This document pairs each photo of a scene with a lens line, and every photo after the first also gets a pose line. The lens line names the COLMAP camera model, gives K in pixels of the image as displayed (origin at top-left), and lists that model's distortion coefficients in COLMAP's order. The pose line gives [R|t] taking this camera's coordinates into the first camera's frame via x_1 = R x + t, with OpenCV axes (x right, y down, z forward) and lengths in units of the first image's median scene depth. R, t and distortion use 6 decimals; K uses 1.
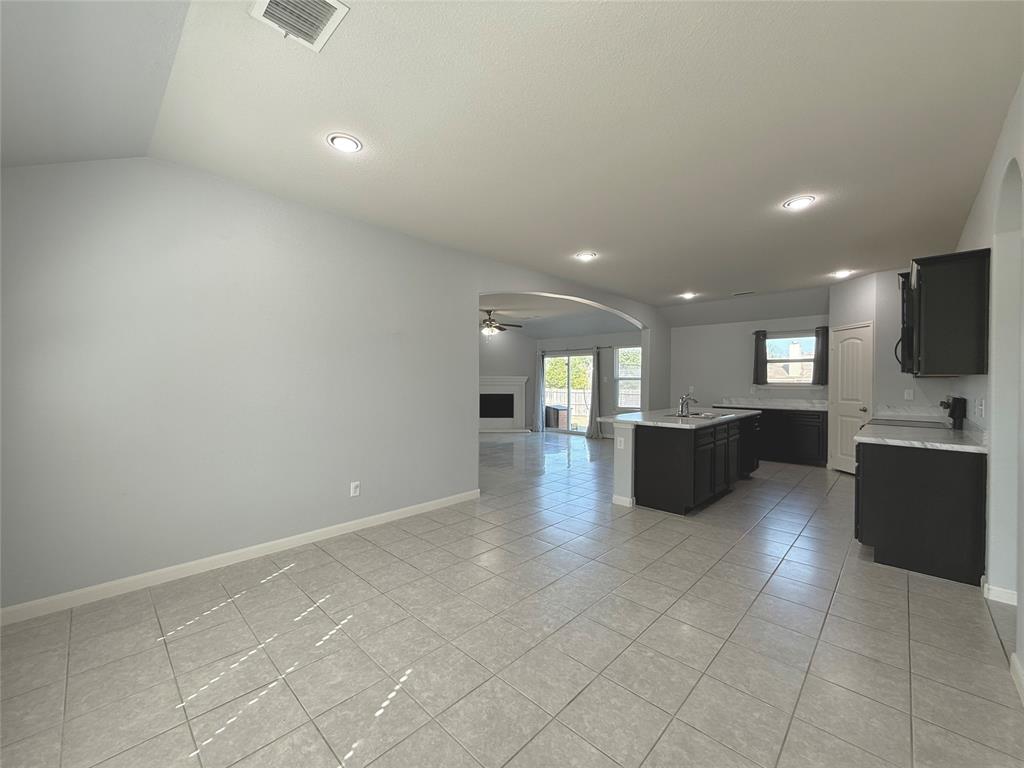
lens RADIAL K [[409.2, 0, 512.9], [0, 409.2, 386.5], [0, 0, 1]] dist [0.001685, 0.000850]
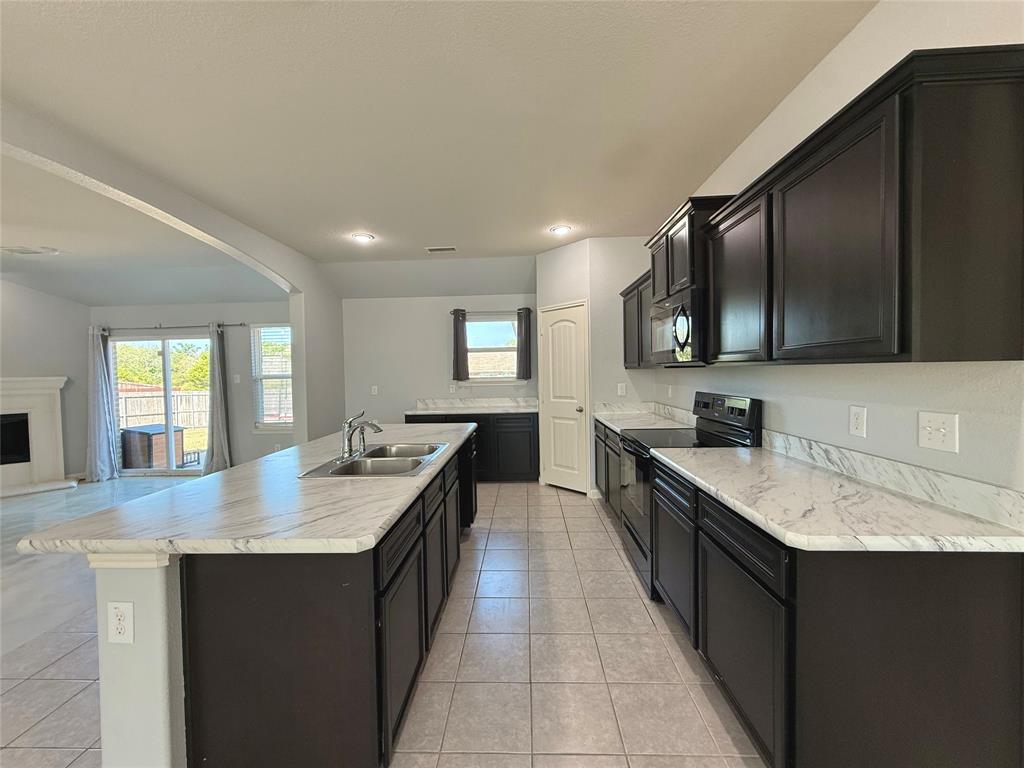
lens RADIAL K [[409.2, 0, 507.2], [0, 409.2, 387.1], [0, 0, 1]] dist [0.001685, 0.000850]
pose [[0.754858, -0.042648, 0.654500, 0.159146], [0.032616, 0.999090, 0.027484, -0.010421], [-0.655077, 0.000601, 0.755562, 0.346551]]
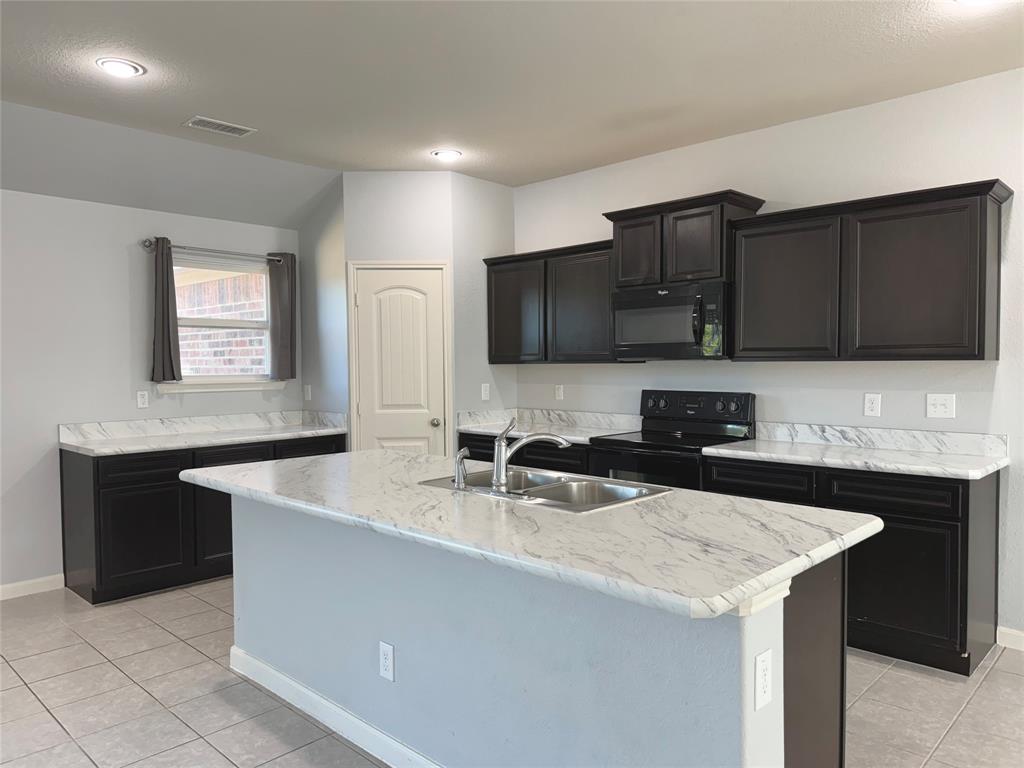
lens RADIAL K [[717.8, 0, 509.1], [0, 717.8, 383.1], [0, 0, 1]] dist [0.009591, -0.004814]
pose [[0.001729, -0.028755, 0.999585, -0.063770], [0.020838, 0.999370, 0.028713, -0.015329], [-0.999781, 0.020780, 0.002327, 0.643513]]
